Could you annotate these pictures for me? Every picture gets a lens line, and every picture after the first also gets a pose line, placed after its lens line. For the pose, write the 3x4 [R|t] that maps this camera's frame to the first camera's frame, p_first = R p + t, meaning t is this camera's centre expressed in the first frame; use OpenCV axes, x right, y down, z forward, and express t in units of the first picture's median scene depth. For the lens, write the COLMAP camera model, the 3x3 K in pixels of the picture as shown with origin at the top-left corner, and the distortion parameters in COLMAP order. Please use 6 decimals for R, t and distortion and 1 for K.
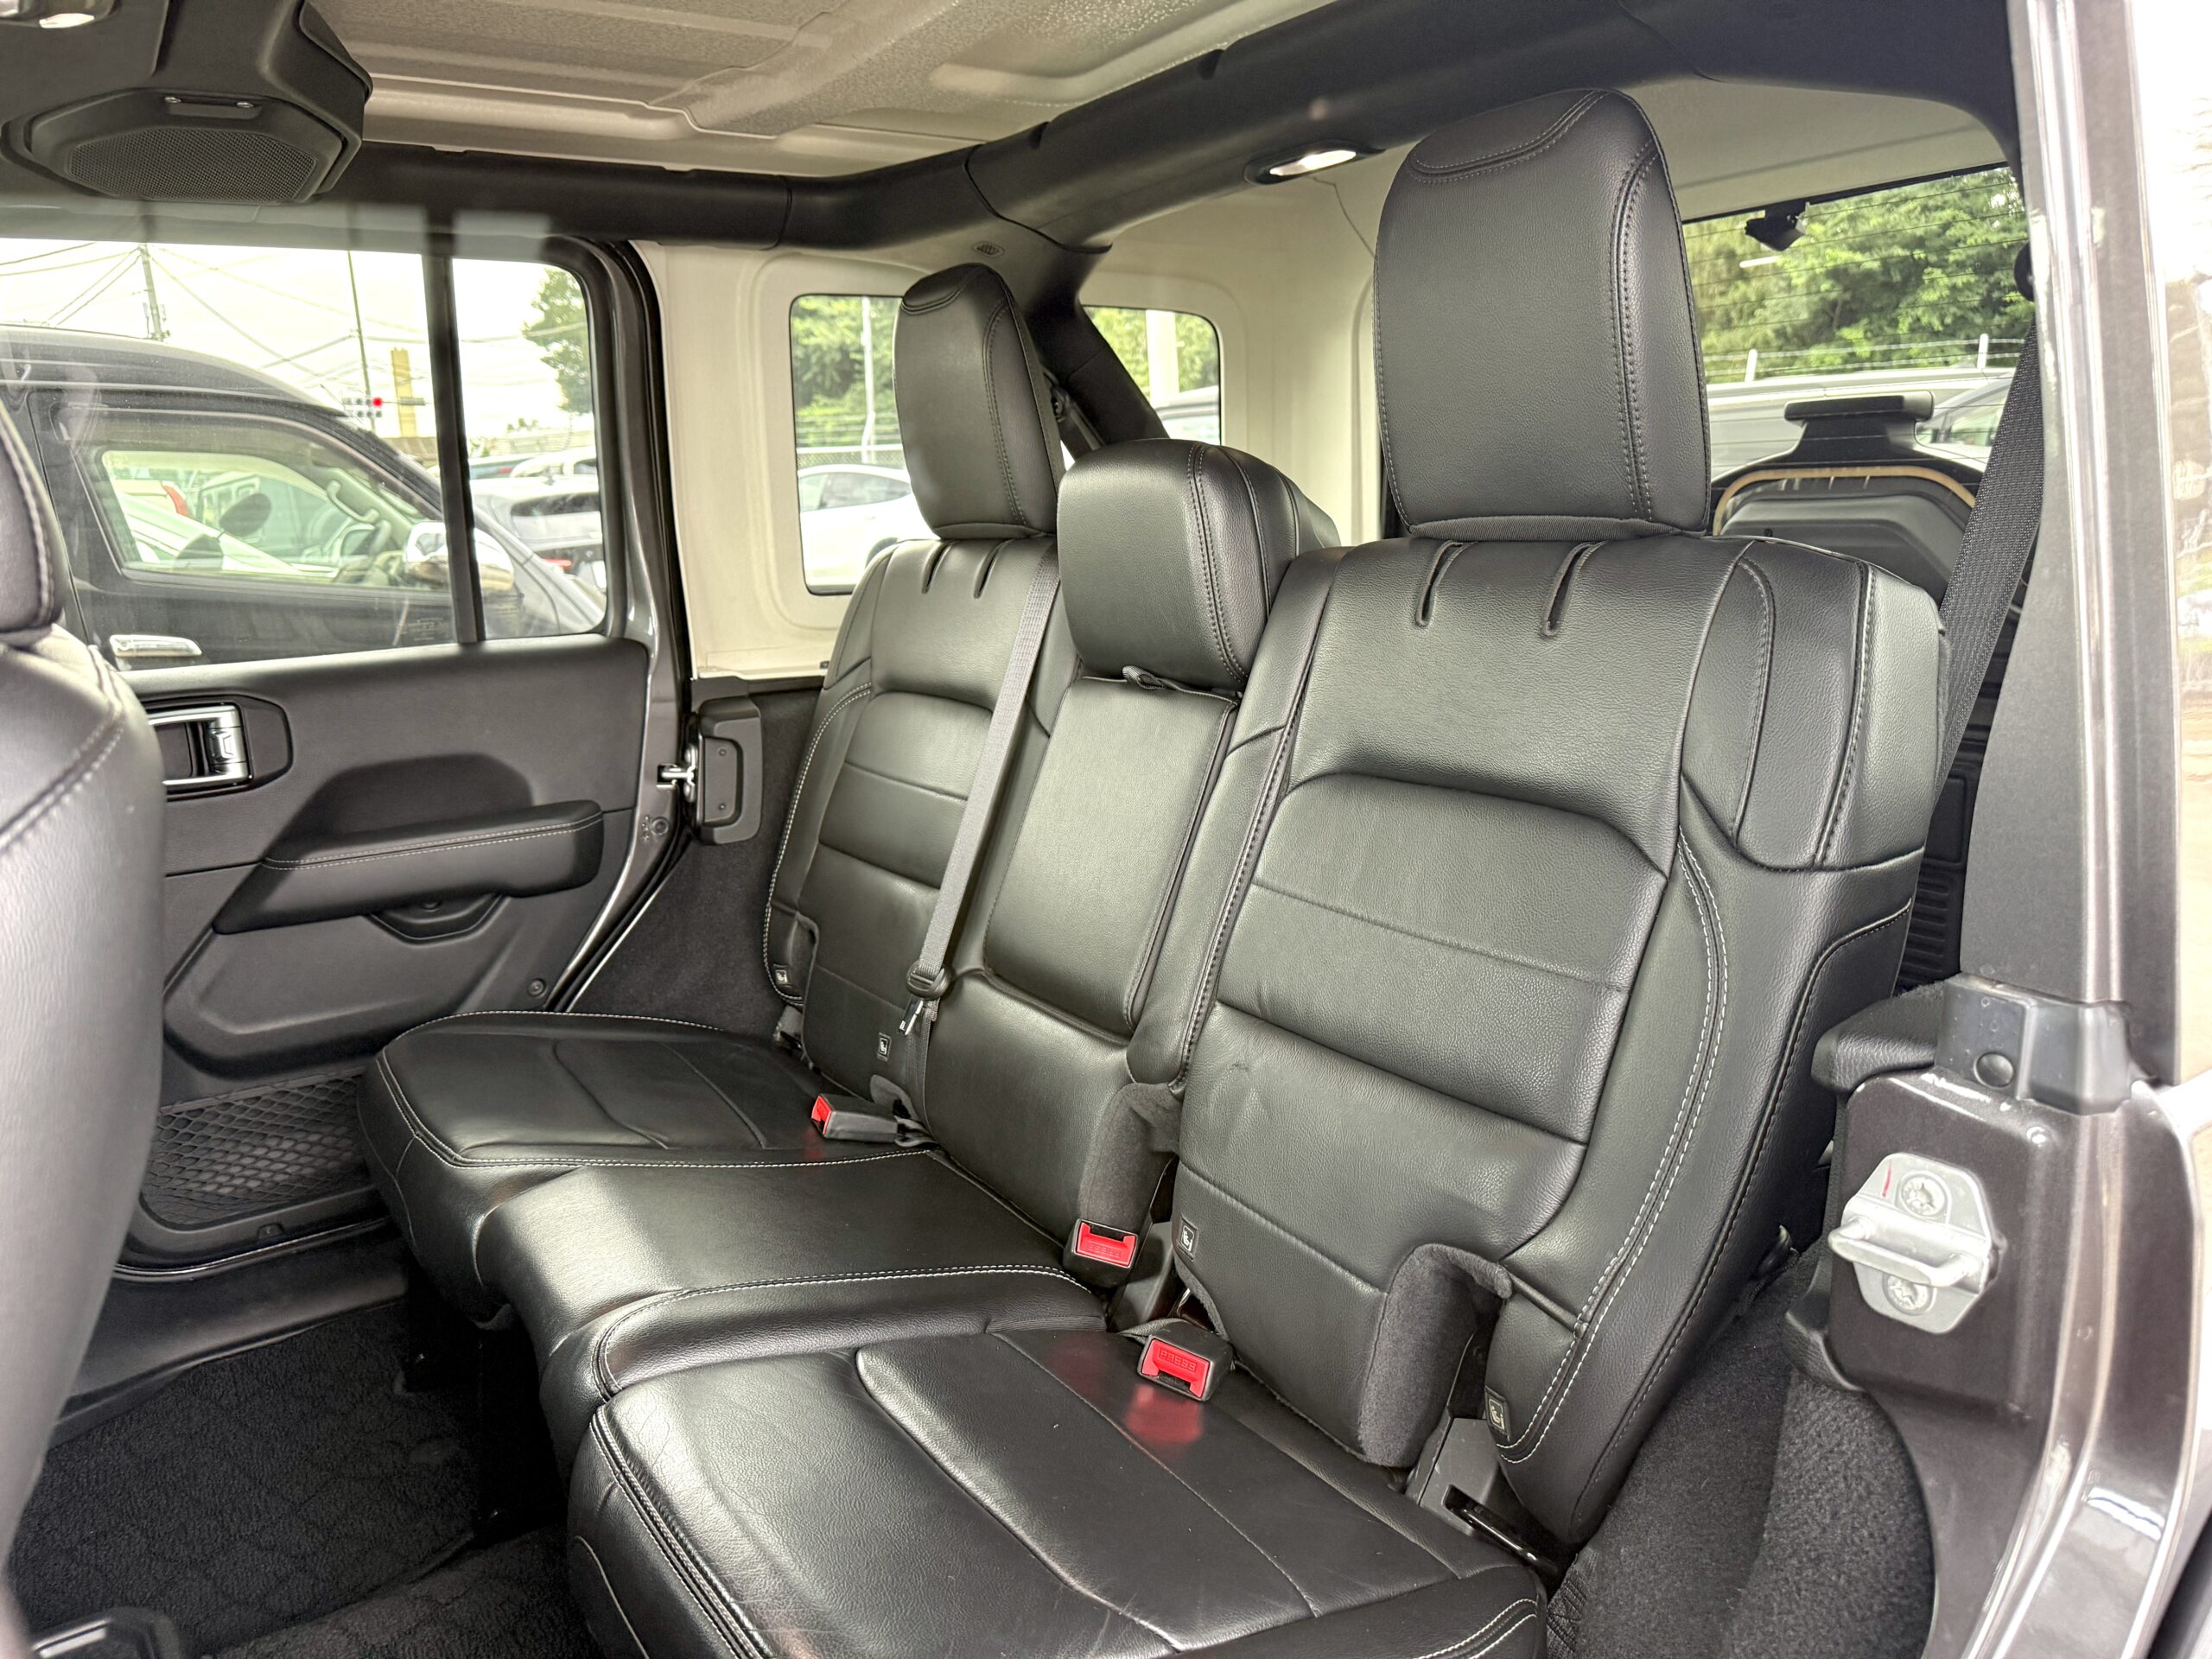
lens RADIAL K [[1563.4, 0, 1103.6], [0, 1563.4, 790.5], [0, 0, 1]] dist [0.069958, -0.128053]
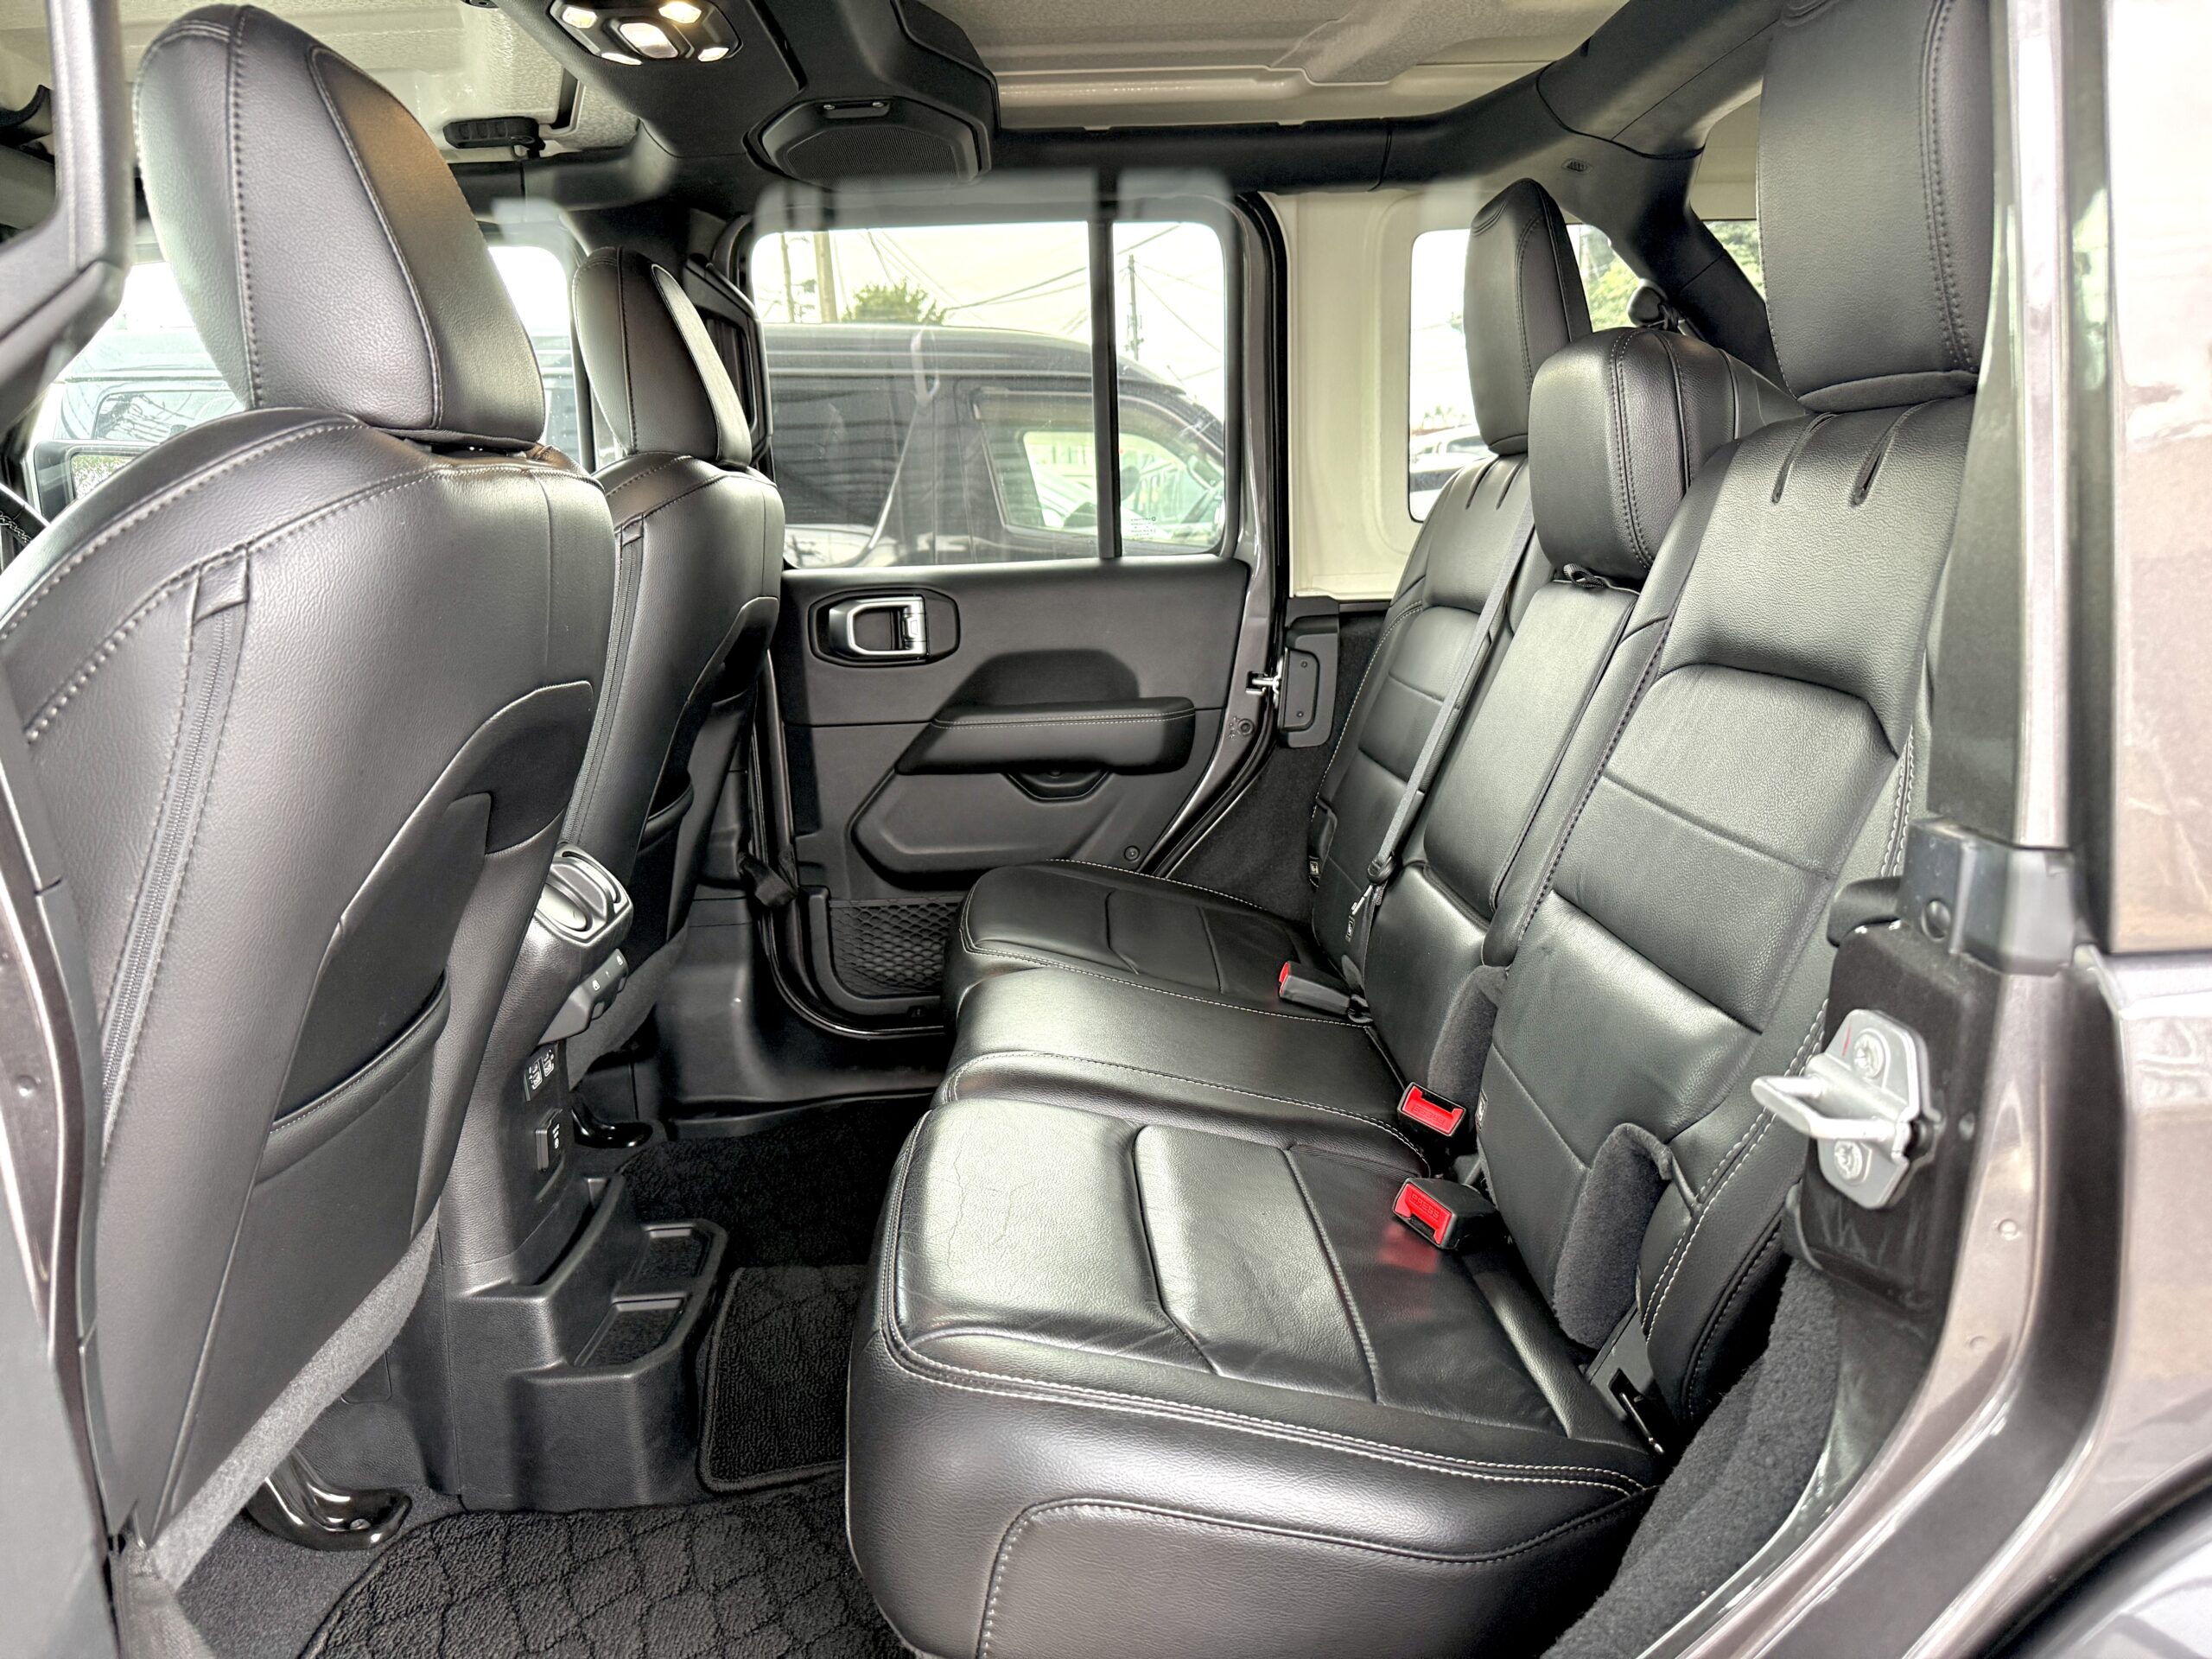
lens RADIAL K [[1579.2, 0, 1106.0], [0, 1579.2, 829.5], [0, 0, 1]] dist [0.127263, -0.368184]
pose [[0.841894, 0.107057, -0.528917, 0.274356], [-0.093735, 0.994236, 0.052041, 0.052939], [0.531439, 0.005765, 0.847077, -0.008727]]
